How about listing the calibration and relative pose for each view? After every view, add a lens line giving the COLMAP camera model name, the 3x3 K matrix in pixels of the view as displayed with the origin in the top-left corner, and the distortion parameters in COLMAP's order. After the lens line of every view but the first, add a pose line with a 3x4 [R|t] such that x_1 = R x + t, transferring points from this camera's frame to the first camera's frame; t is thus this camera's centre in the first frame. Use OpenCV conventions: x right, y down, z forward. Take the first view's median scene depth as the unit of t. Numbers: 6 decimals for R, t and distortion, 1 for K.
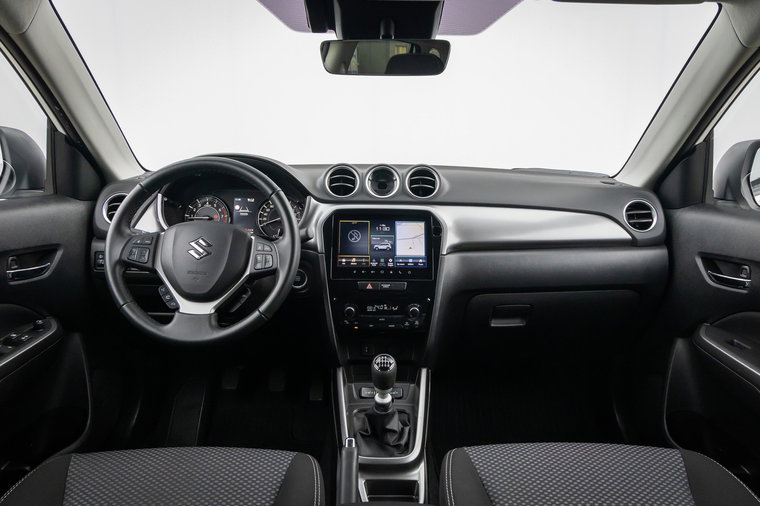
lens RADIAL K [[509.0, 0, 380.0], [0, 509.0, 253.0], [0, 0, 1]] dist [0.001521, -0.001361]
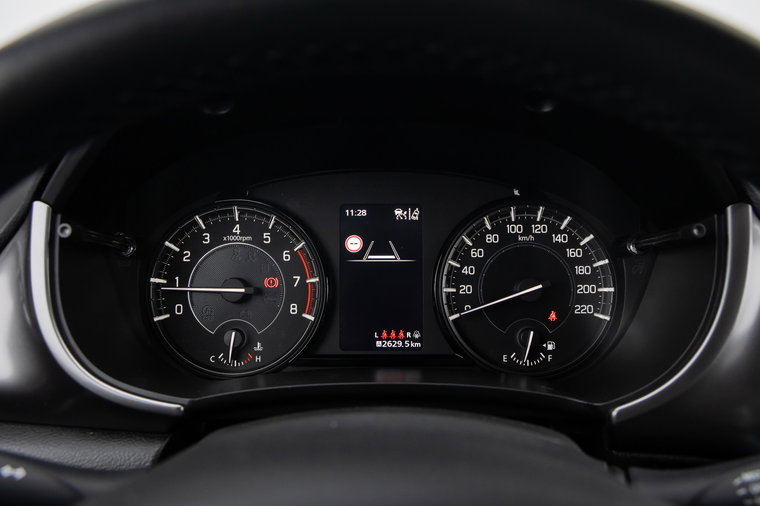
lens RADIAL K [[766.8, 0, 380.0], [0, 766.8, 253.0], [0, 0, 1]] dist [0.009838, 0.006045]
pose [[0.999461, -0.011885, -0.030592, -0.320099], [0.011966, 0.999925, 0.002469, -0.107570], [0.030560, -0.002834, 0.999529, 0.778600]]
